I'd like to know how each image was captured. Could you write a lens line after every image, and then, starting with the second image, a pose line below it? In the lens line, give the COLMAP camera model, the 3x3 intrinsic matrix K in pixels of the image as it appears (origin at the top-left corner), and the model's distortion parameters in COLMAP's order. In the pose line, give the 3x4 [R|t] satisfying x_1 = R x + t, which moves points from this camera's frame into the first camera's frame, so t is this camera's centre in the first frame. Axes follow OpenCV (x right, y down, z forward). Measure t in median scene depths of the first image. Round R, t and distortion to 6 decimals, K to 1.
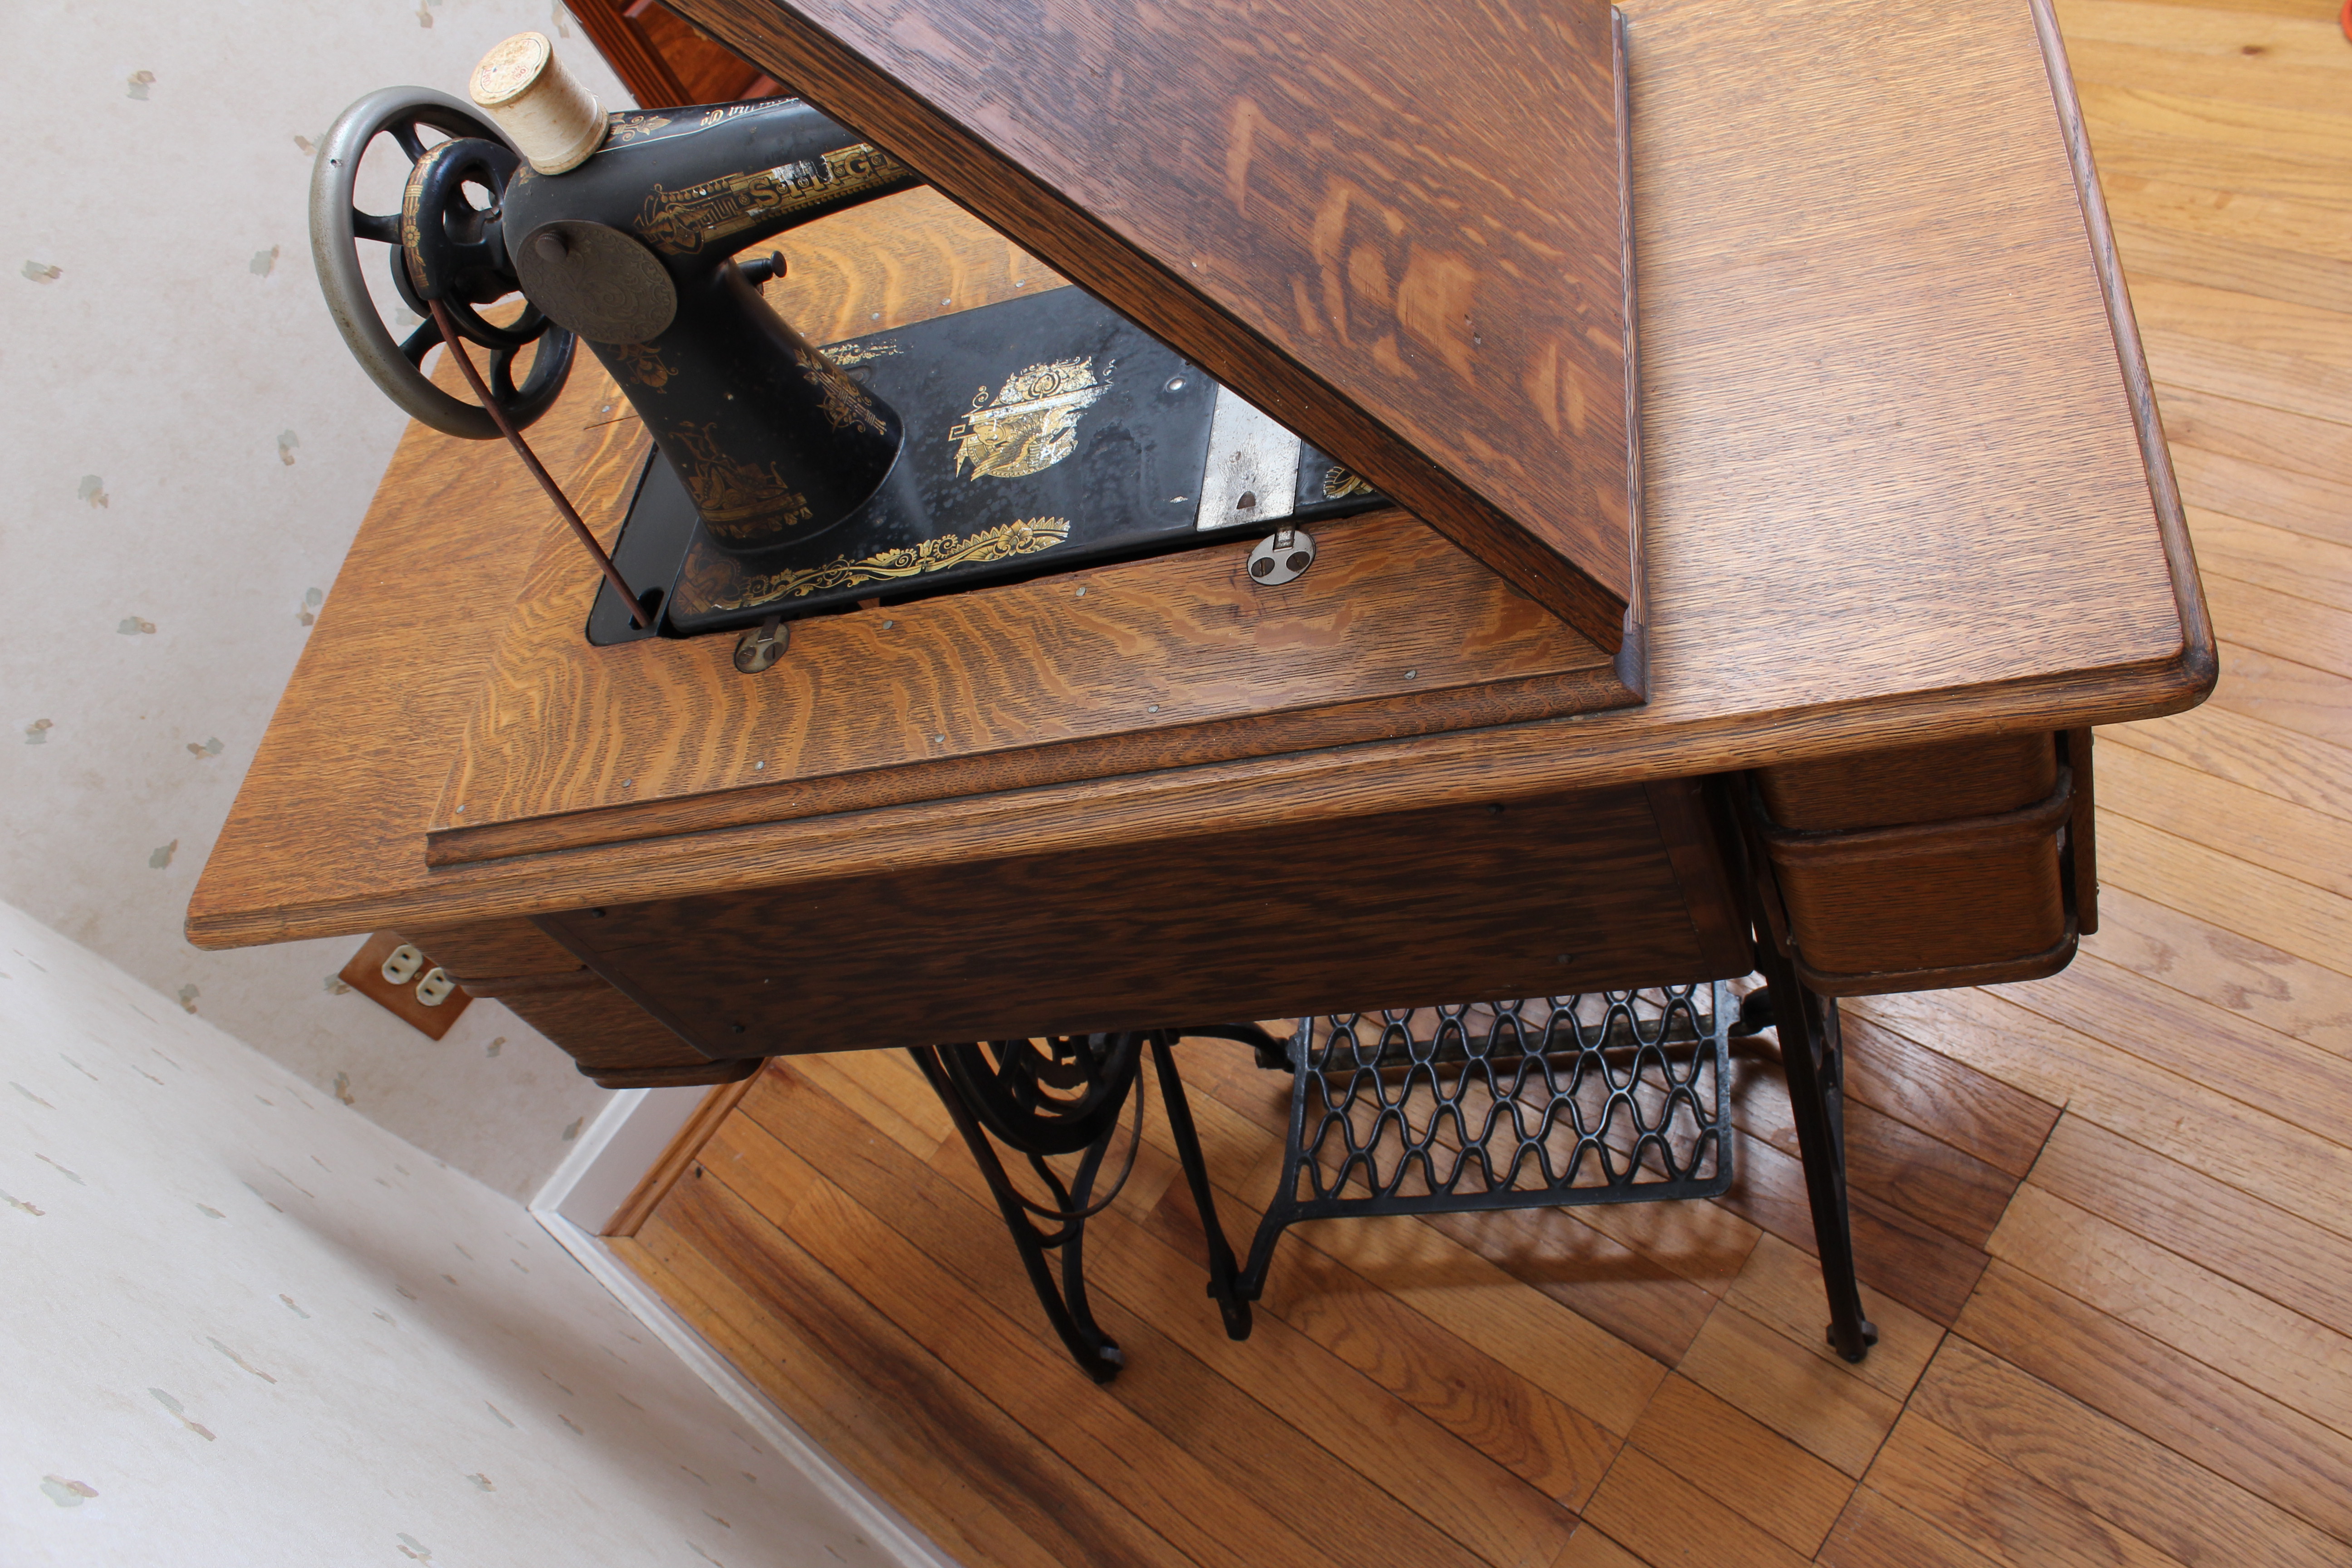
lens RADIAL K [[1953.6, 0, 1193.3], [0, 1953.6, 786.7], [0, 0, 1]] dist [-0.168874, 0.138224]
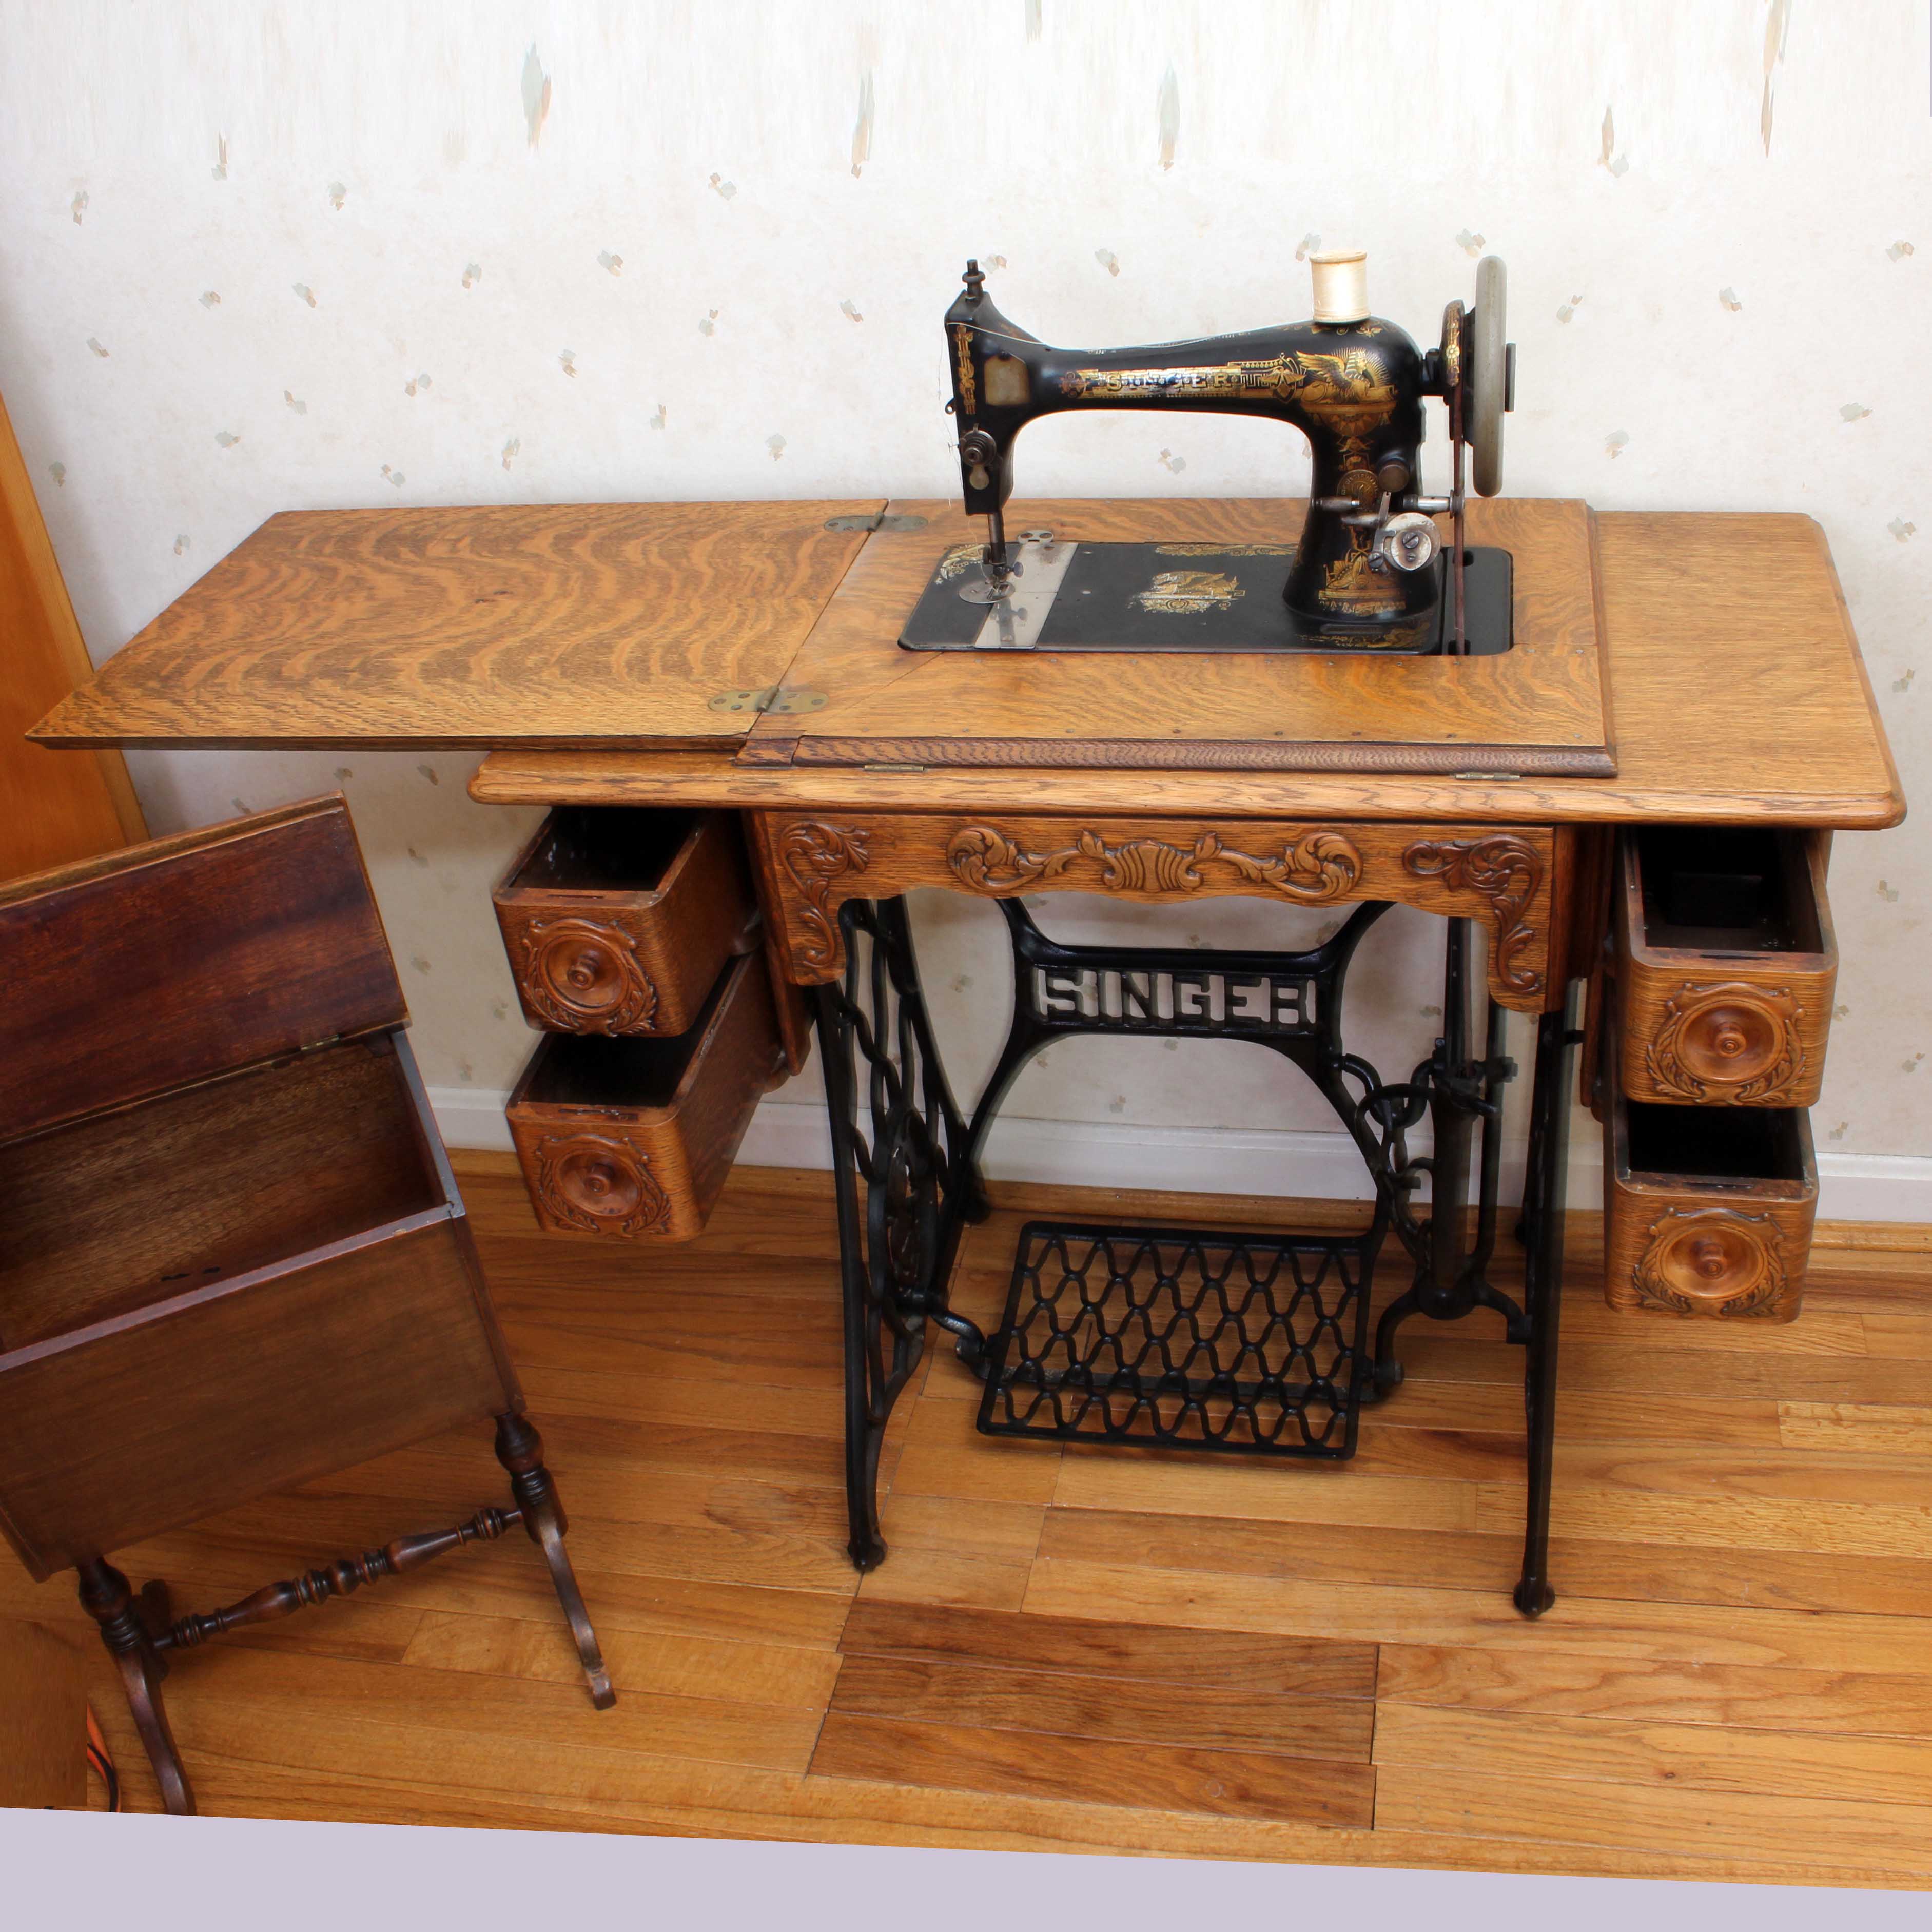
lens RADIAL K [[2210.0, 0, 1111.2], [0, 2210.0, 922.6], [0, 0, 1]] dist [-0.134260, 0.000000]
pose [[-0.901909, 0.344387, 0.260687, -0.404828], [0.280100, 0.006909, 0.959946, -1.928245], [0.328792, 0.938802, -0.102694, 1.423827]]
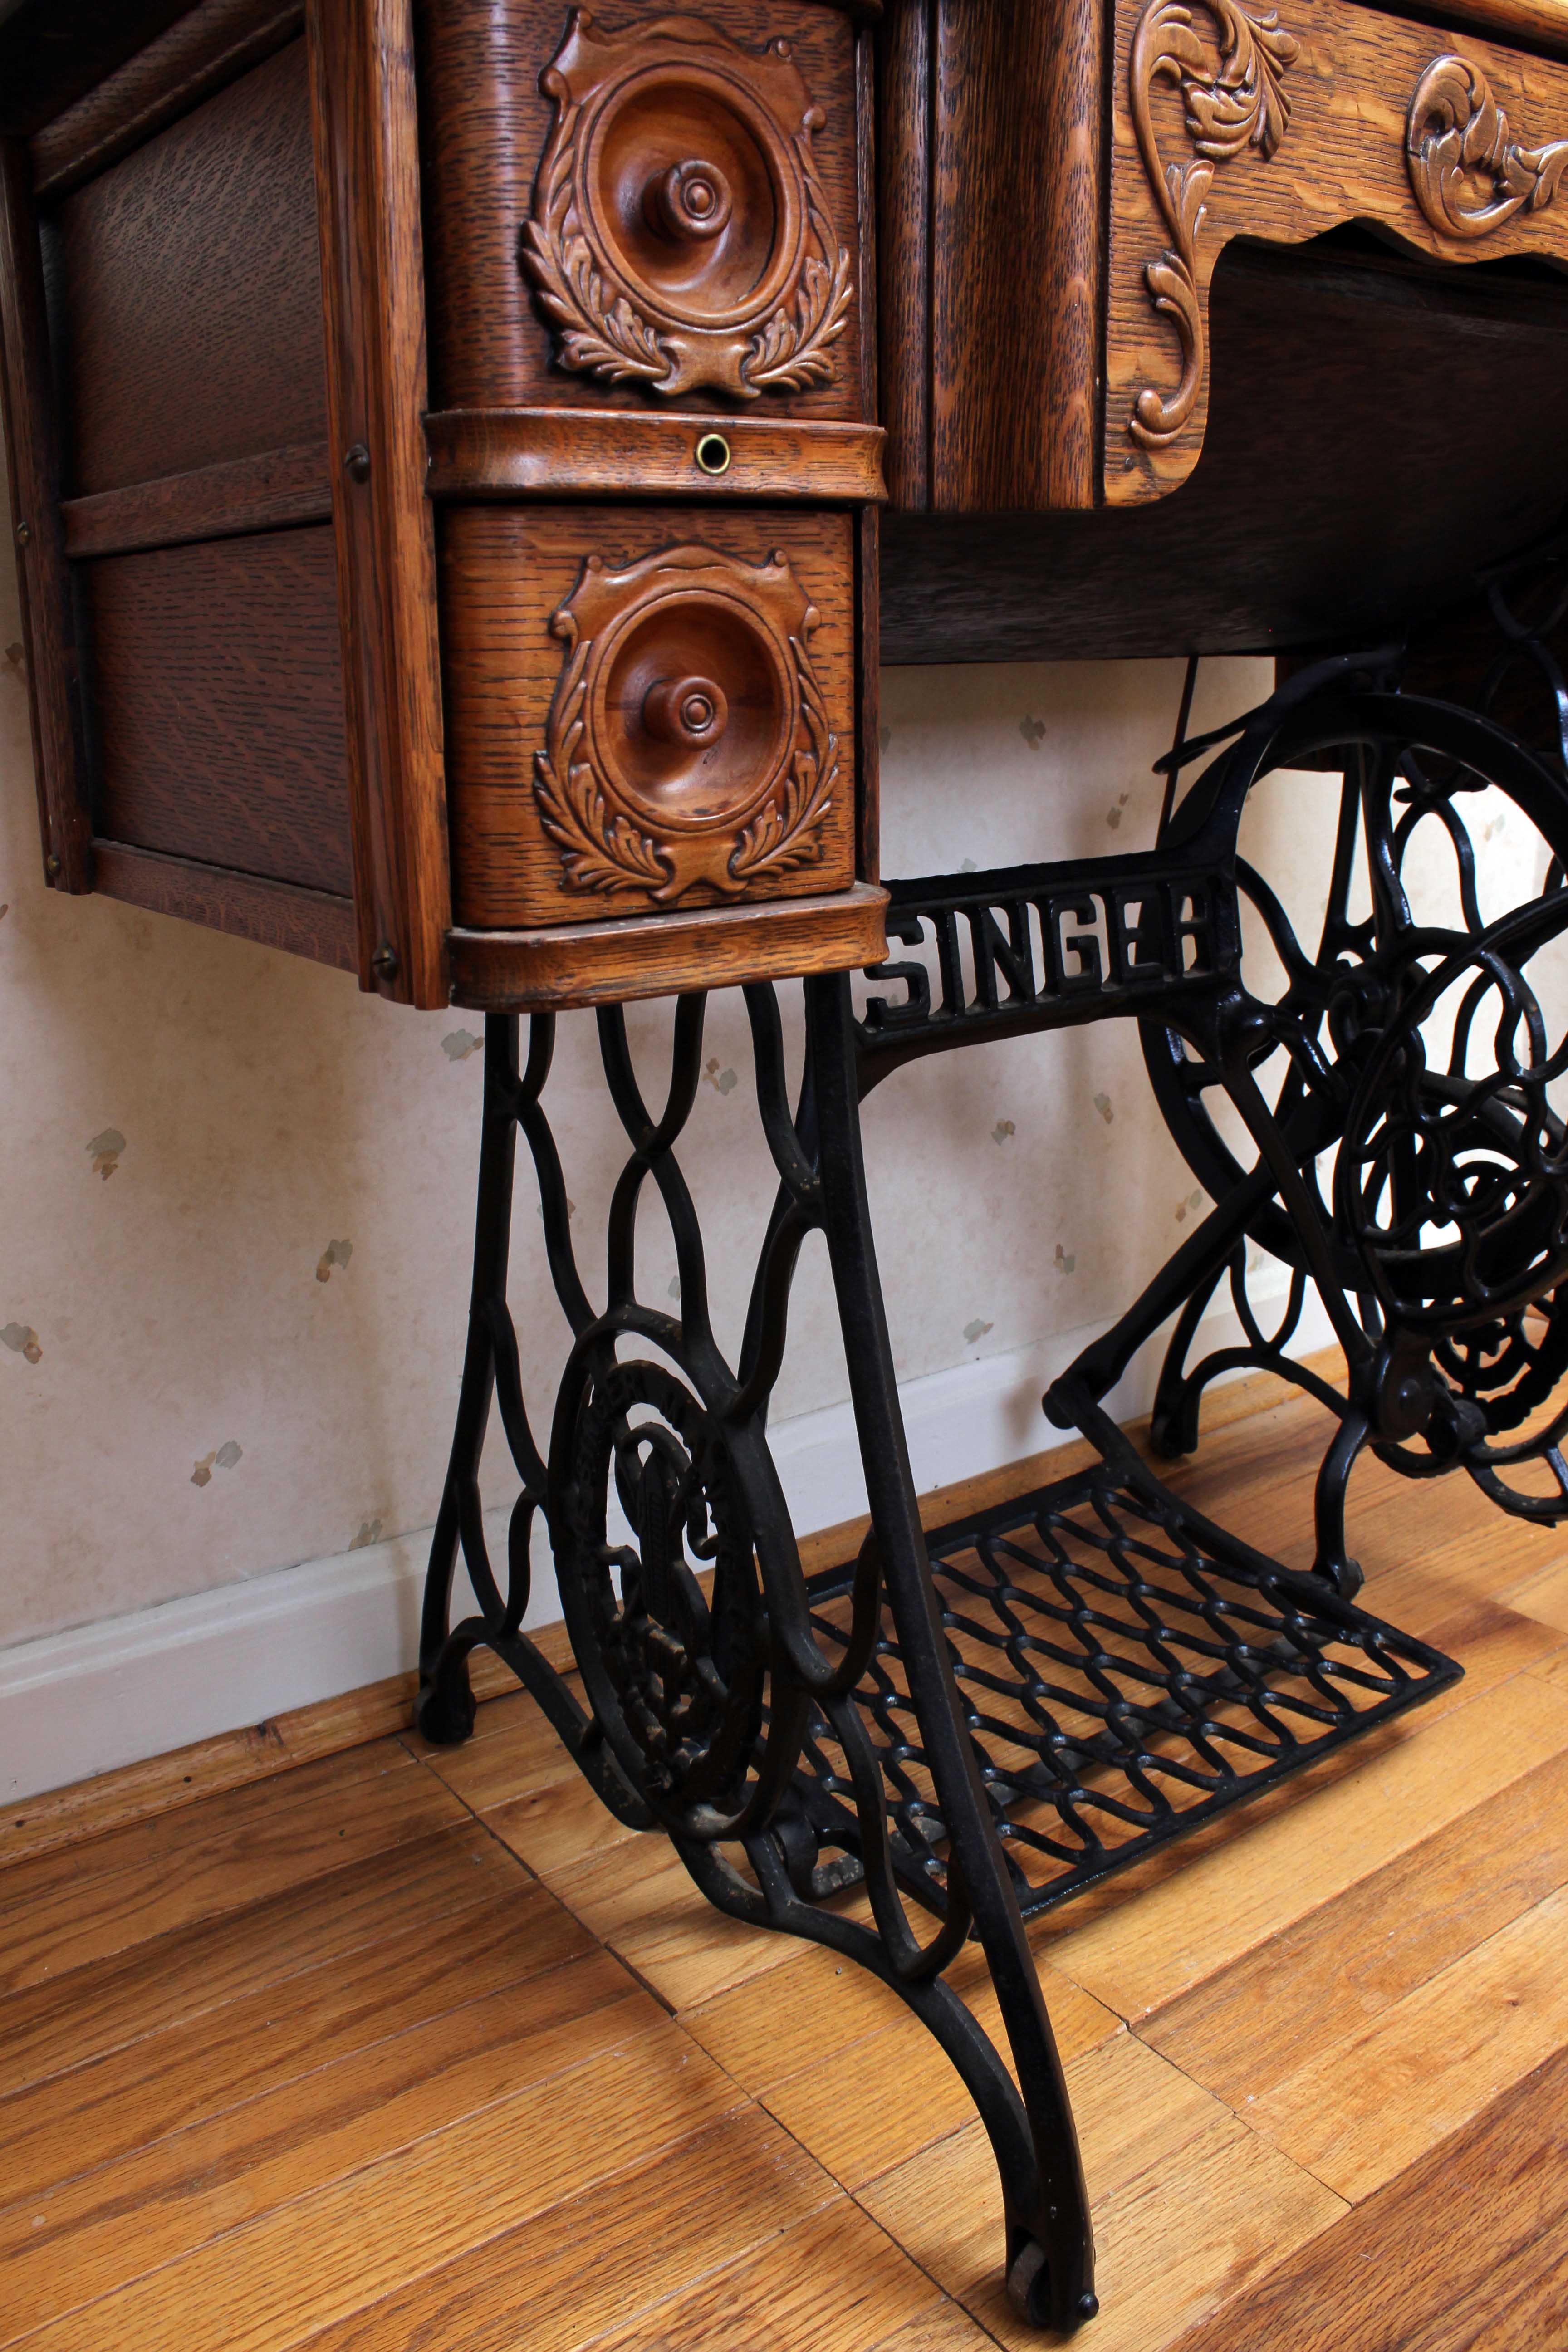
lens RADIAL K [[1953.6, 0, 781.0], [0, 1953.6, 1126.3], [0, 0, 1]] dist [-0.168874, 0.138224]
pose [[-0.678884, 0.528370, -0.509844, 0.741731], [-0.384110, 0.336215, 0.859895, -0.729559], [0.625760, 0.779605, -0.025299, 1.310348]]
